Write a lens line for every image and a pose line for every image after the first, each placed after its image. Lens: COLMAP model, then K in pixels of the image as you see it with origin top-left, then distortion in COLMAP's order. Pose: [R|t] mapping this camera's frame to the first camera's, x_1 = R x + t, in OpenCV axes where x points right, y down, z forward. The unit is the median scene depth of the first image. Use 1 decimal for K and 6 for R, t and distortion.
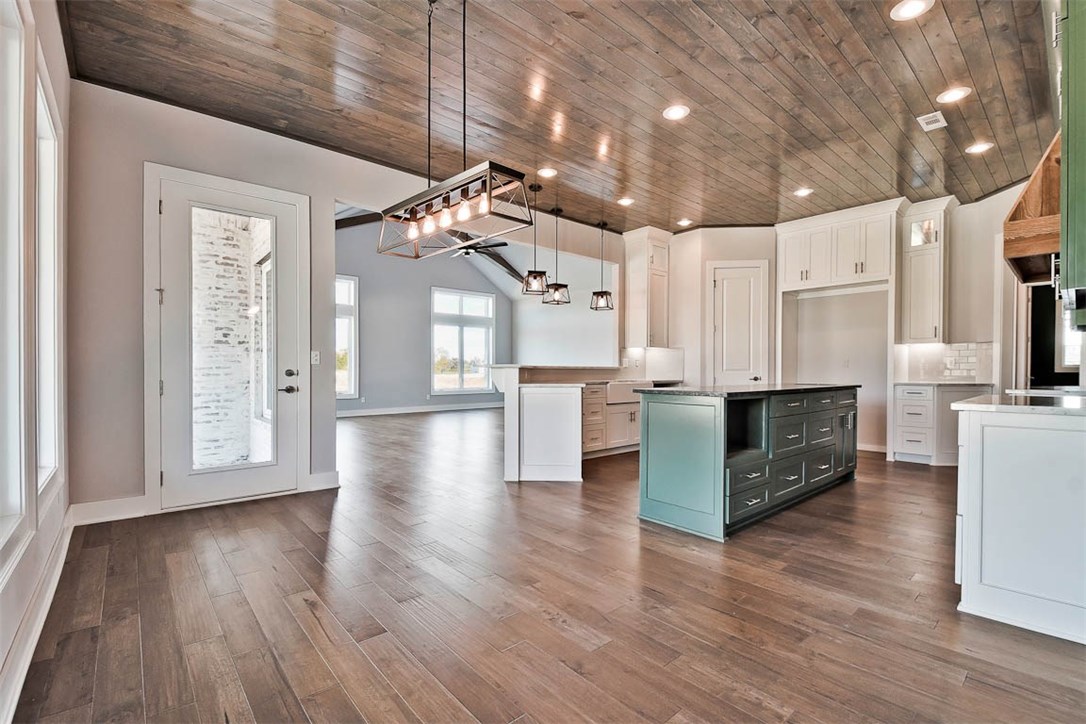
lens RADIAL K [[479.9, 0, 545.6], [0, 479.9, 382.1], [0, 0, 1]] dist [0.020468, -0.027420]
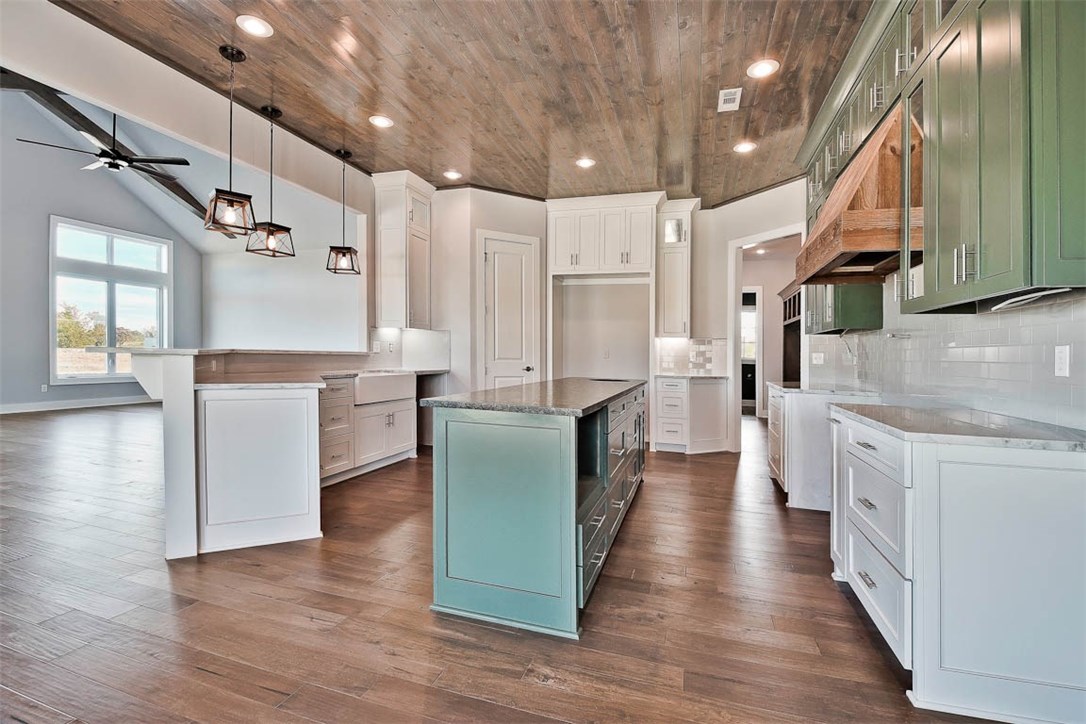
lens RADIAL K [[479.9, 0, 545.6], [0, 479.9, 382.1], [0, 0, 1]] dist [0.020468, -0.027420]
pose [[0.857448, -0.008511, 0.514500, 0.003308], [-0.012399, 0.999231, 0.037193, -0.016376], [-0.514421, -0.038271, 0.856683, 0.215502]]
